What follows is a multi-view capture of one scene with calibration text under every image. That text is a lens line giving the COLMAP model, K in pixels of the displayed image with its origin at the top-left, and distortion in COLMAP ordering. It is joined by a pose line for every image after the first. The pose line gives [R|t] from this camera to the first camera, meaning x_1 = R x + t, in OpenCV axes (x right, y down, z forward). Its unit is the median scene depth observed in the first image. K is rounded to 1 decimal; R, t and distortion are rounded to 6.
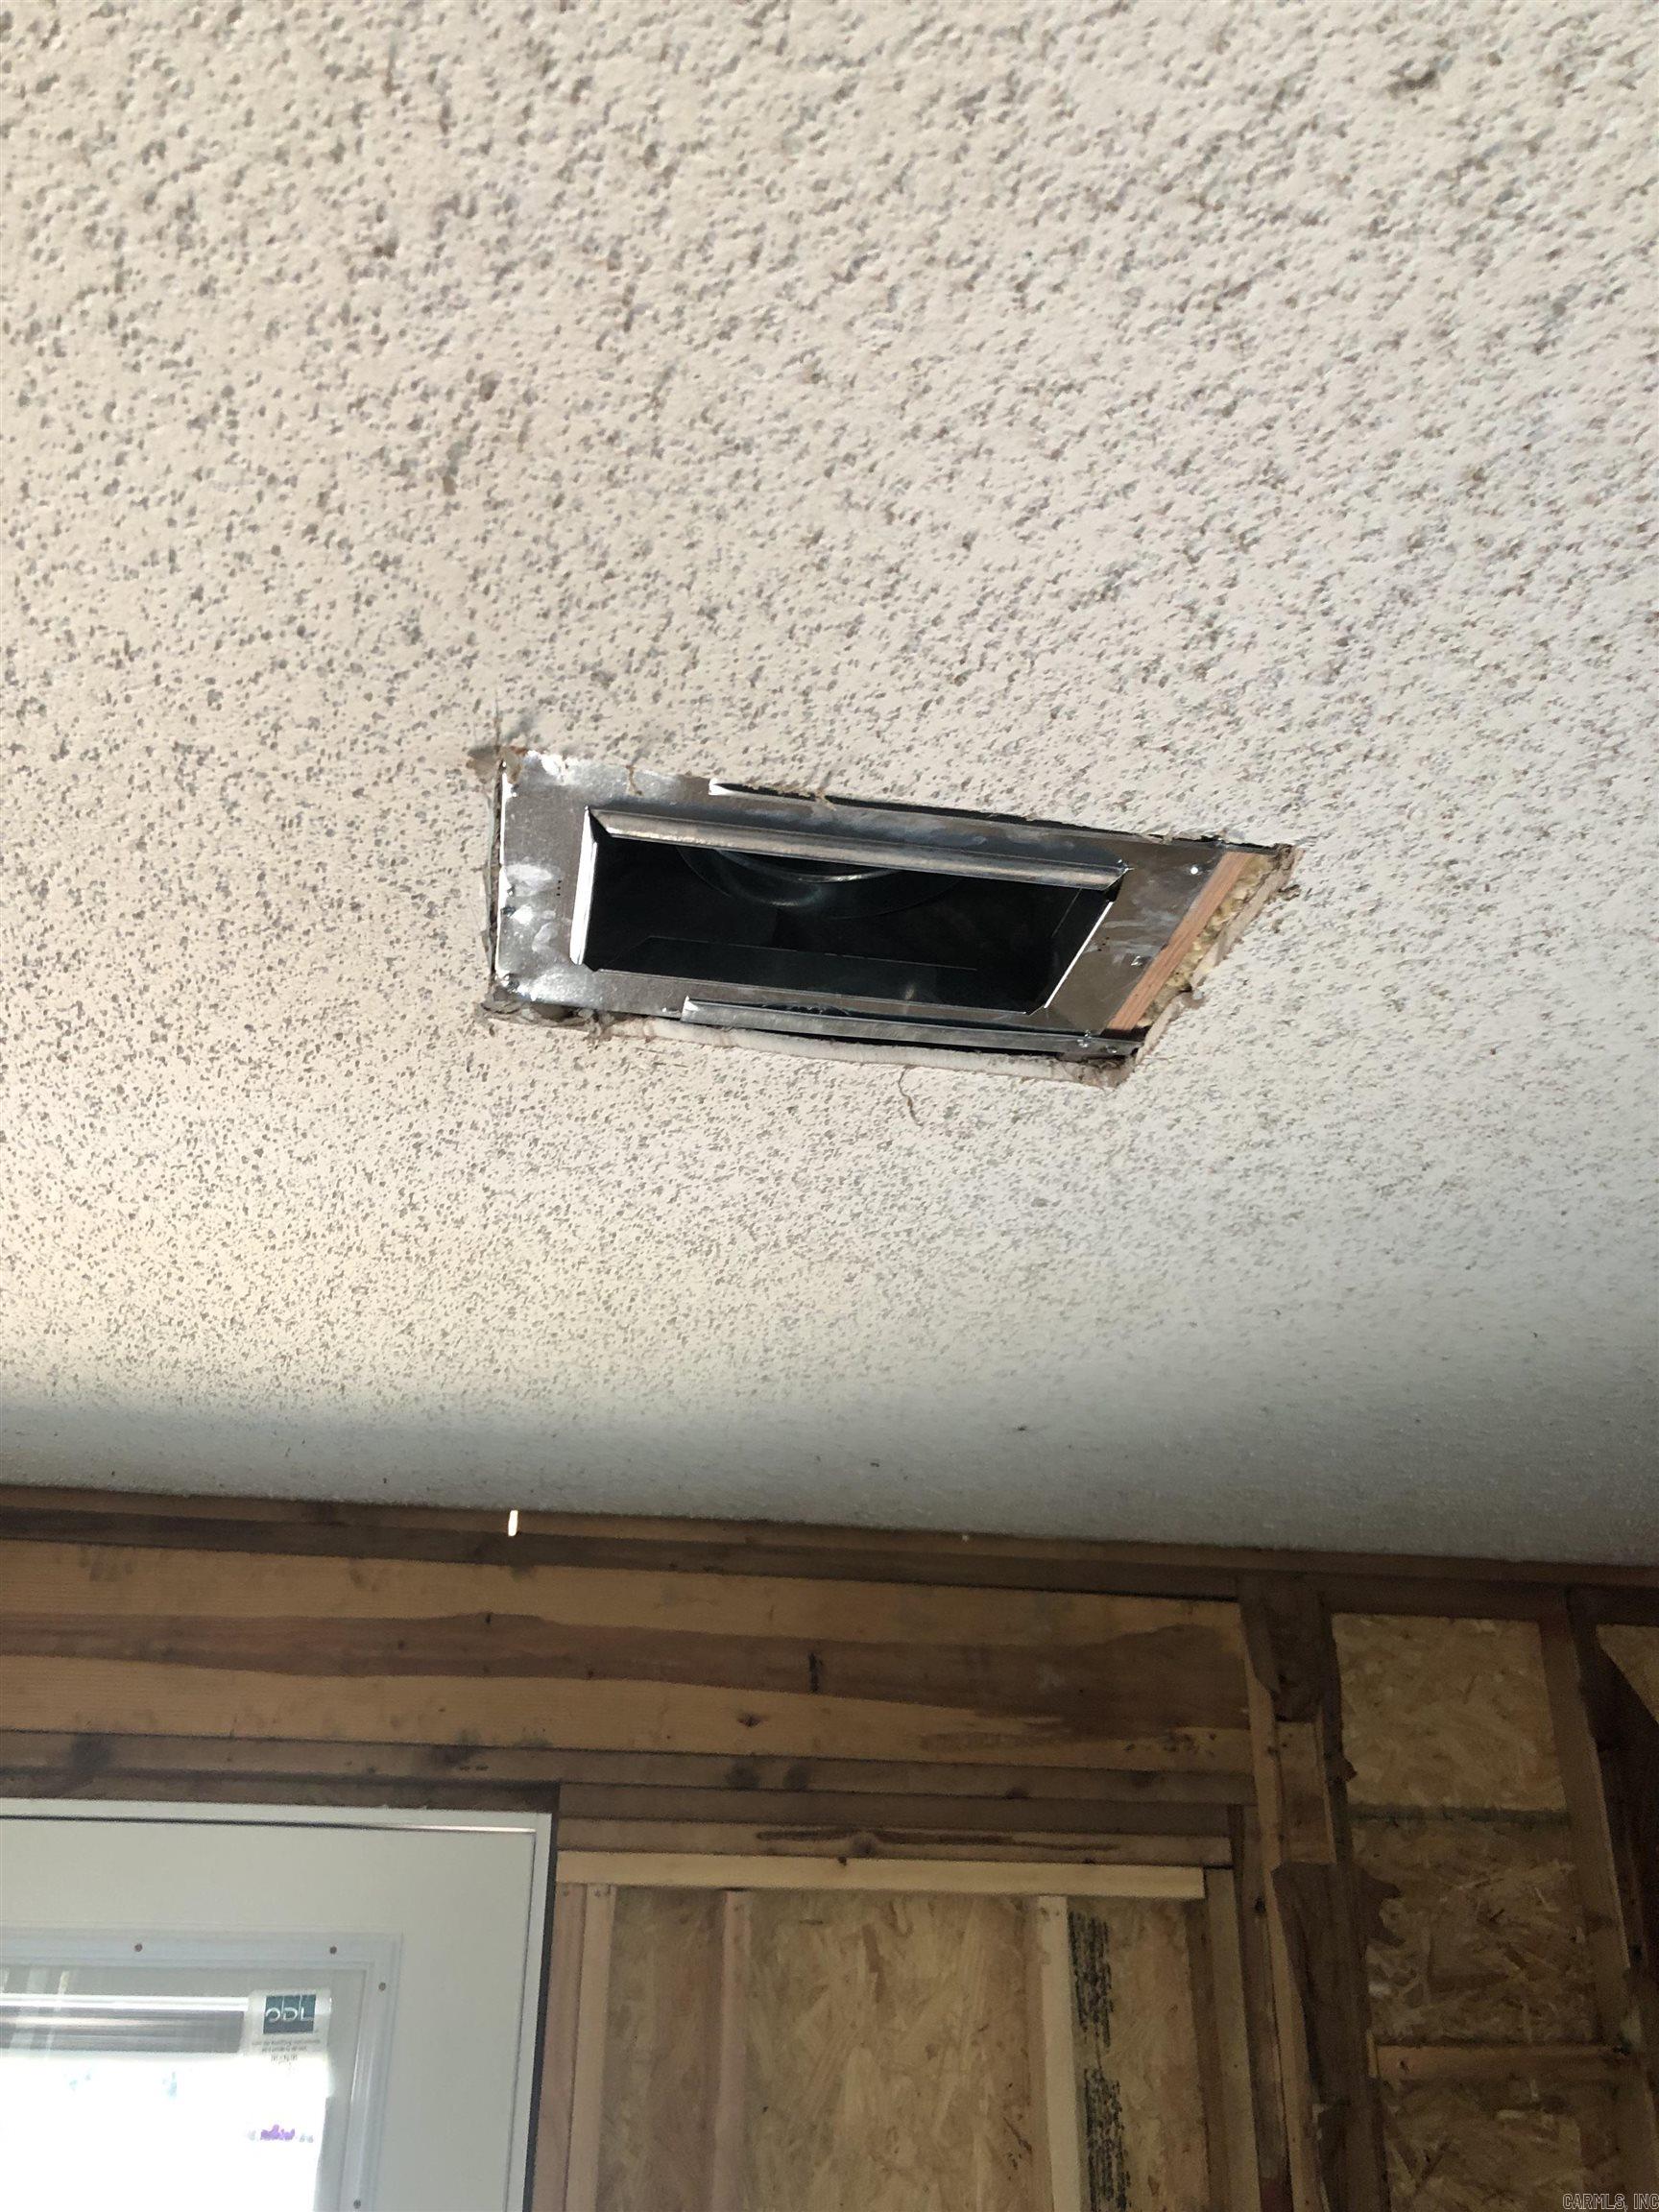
lens RADIAL K [[1760.9, 0, 831.7], [0, 1760.9, 1109.1], [0, 0, 1]] dist [-0.006481, -0.000938]
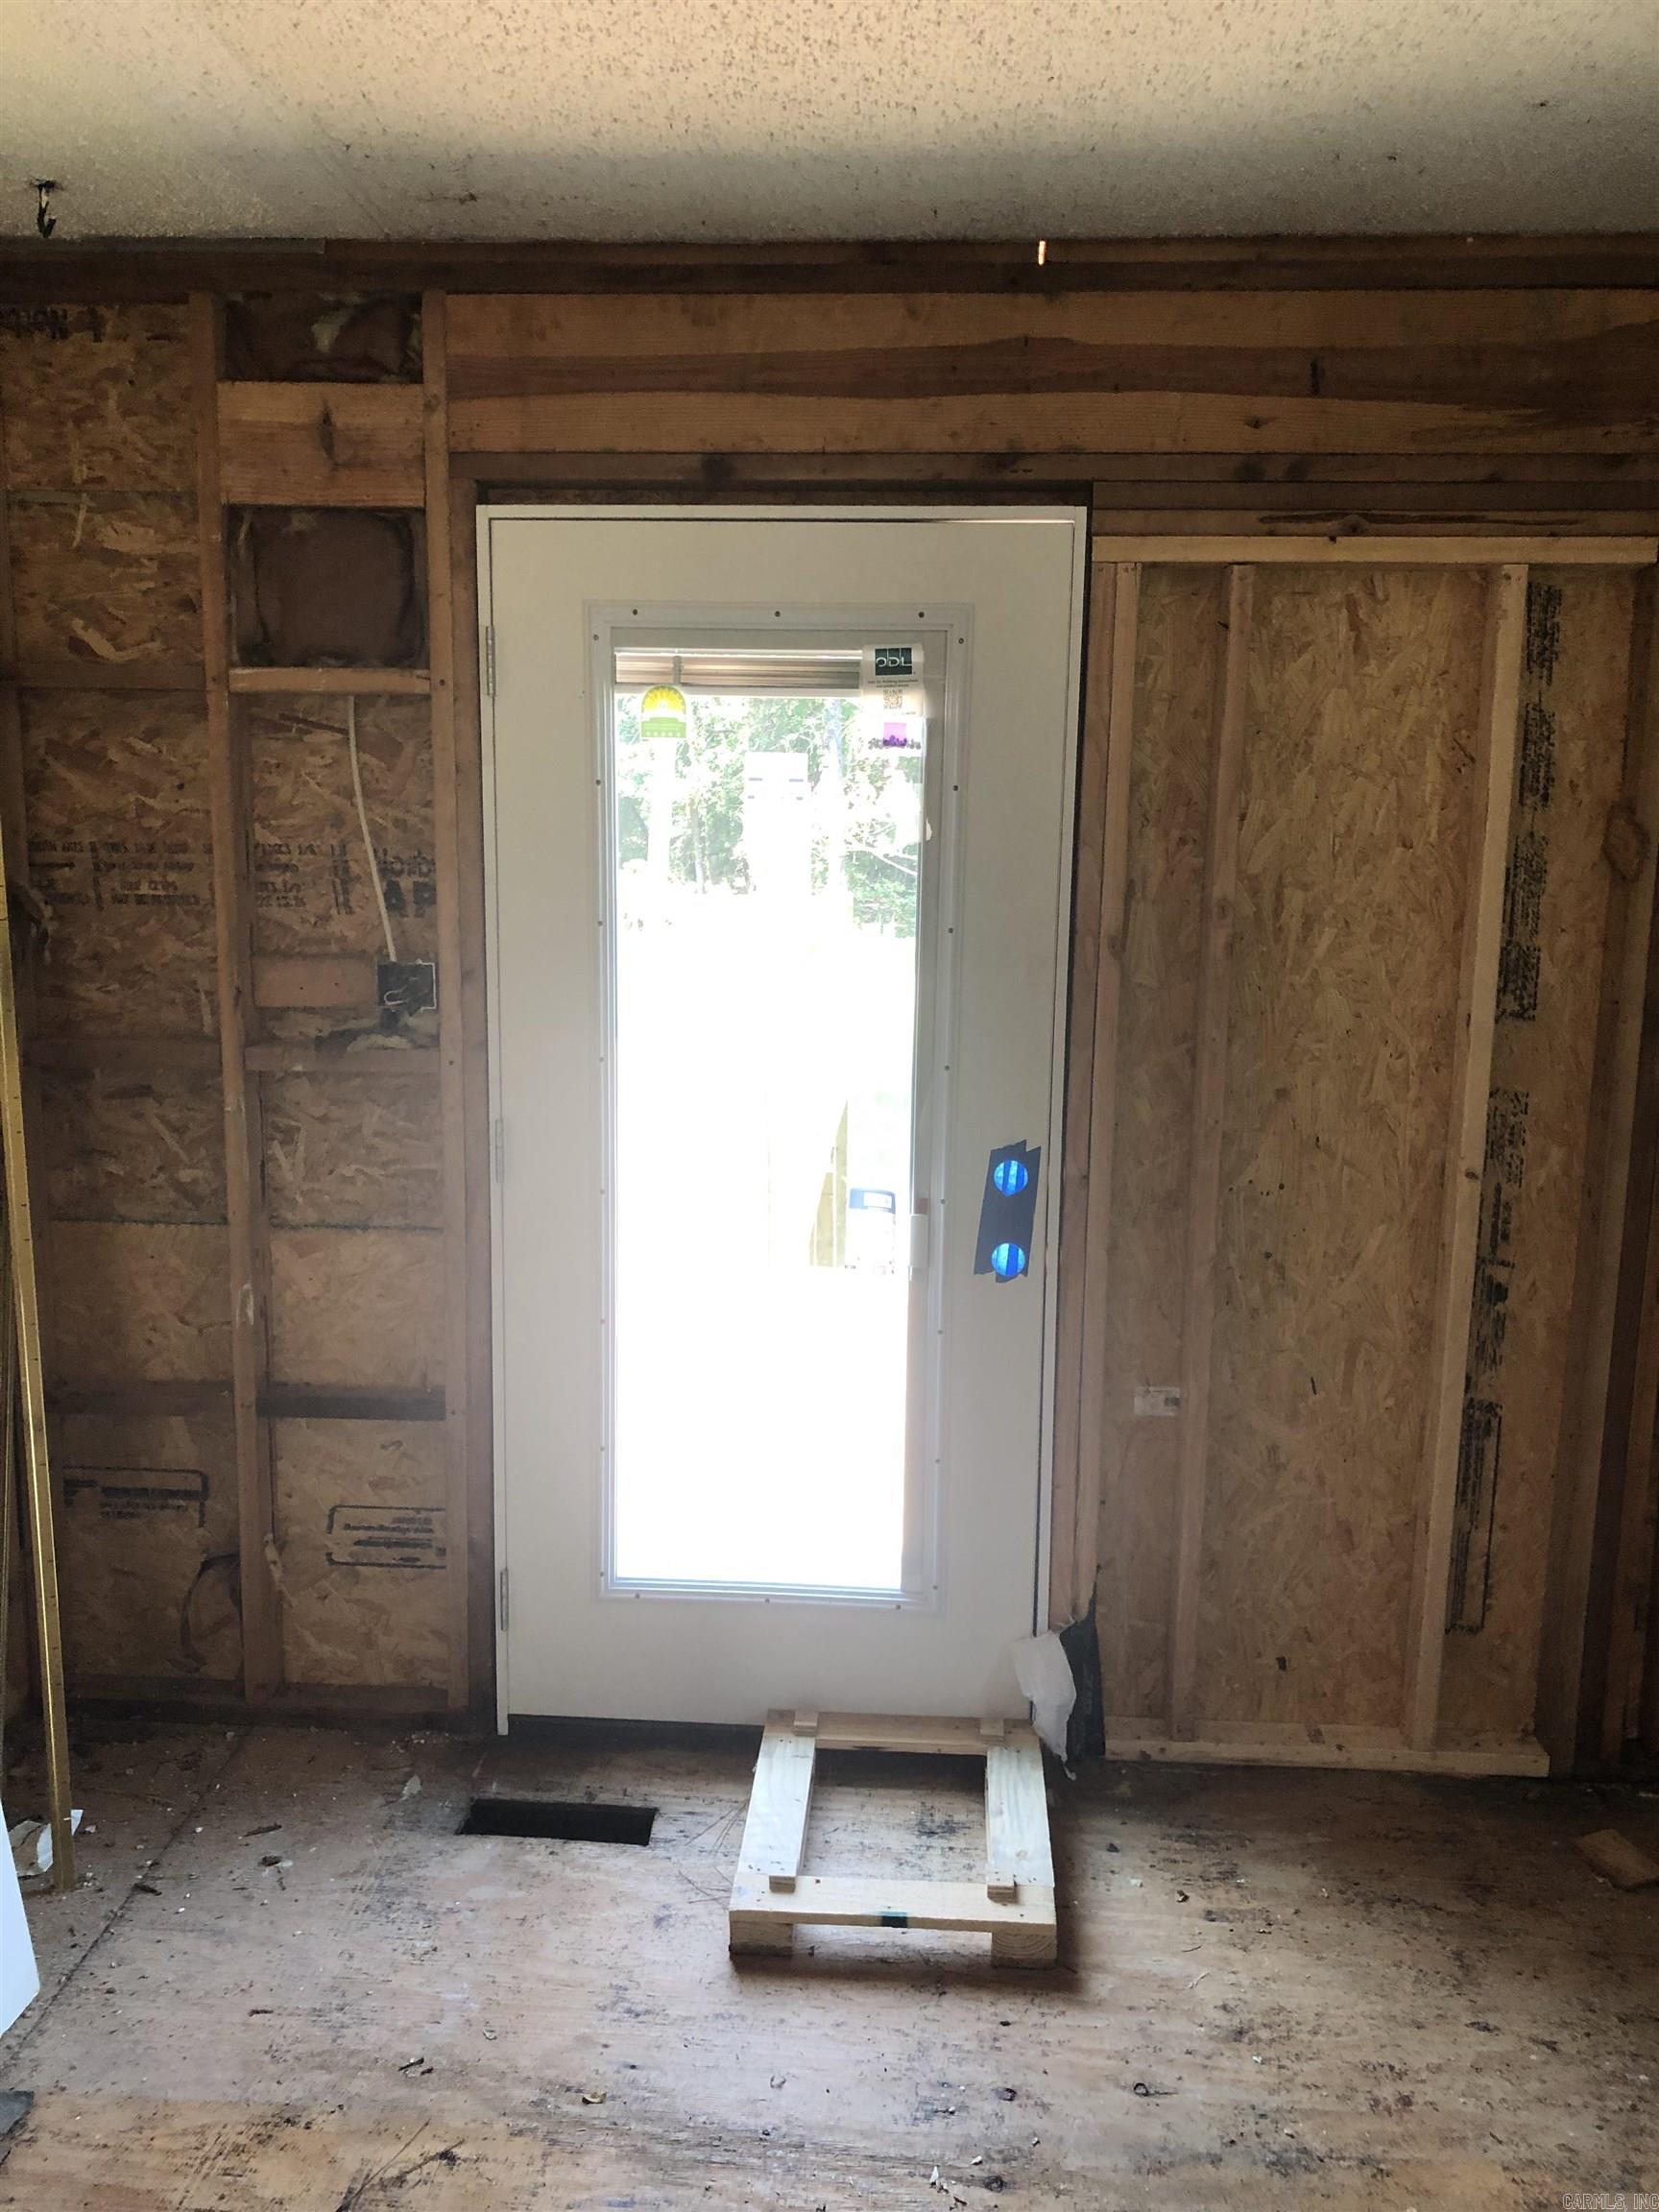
lens RADIAL K [[1760.9, 0, 831.7], [0, 1760.9, 1109.1], [0, 0, 1]] dist [-0.006481, -0.000938]
pose [[0.972814, 0.042416, -0.227671, -0.036640], [0.102040, 0.804011, 0.585793, 0.006573], [0.207897, -0.593099, 0.777825, -0.224719]]
